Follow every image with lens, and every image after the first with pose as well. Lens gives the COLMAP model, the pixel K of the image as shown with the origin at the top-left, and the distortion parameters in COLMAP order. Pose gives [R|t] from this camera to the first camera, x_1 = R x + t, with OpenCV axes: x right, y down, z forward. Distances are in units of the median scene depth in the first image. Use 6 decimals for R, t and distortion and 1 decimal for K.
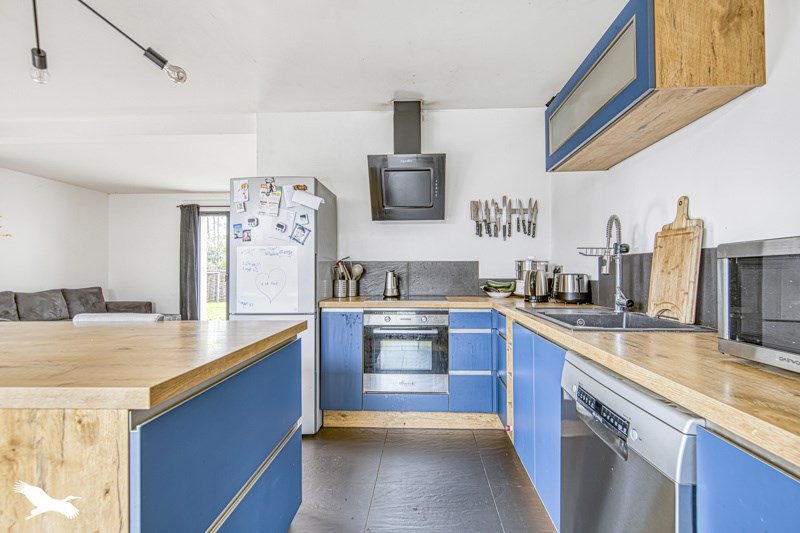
lens RADIAL K [[370.9, 0, 403.4], [0, 370.9, 270.3], [0, 0, 1]] dist [0.000040, 0.000155]
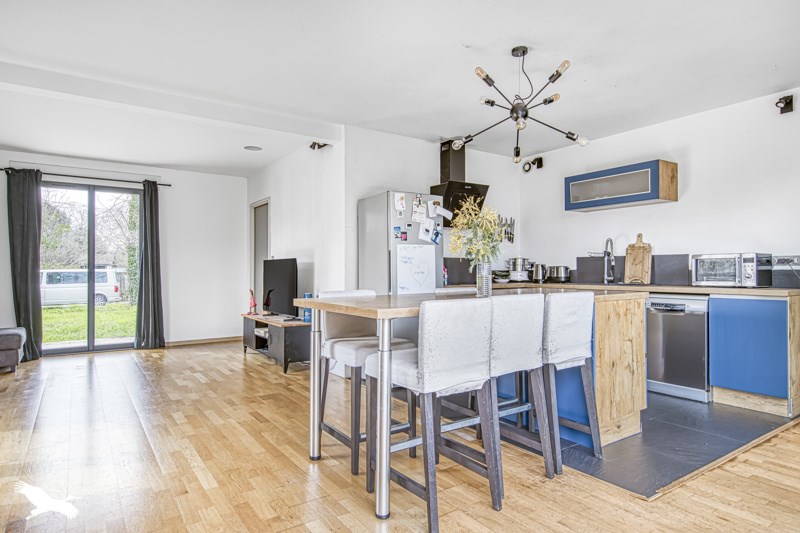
lens RADIAL K [[468.9, 0, 401.3], [0, 468.9, 267.2], [0, 0, 1]] dist [0.009289, -0.001849]
pose [[0.801577, 0.005081, 0.597869, -1.267825], [-0.001785, 0.999980, -0.006104, 0.023983], [-0.597888, 0.003826, 0.801570, -0.292628]]
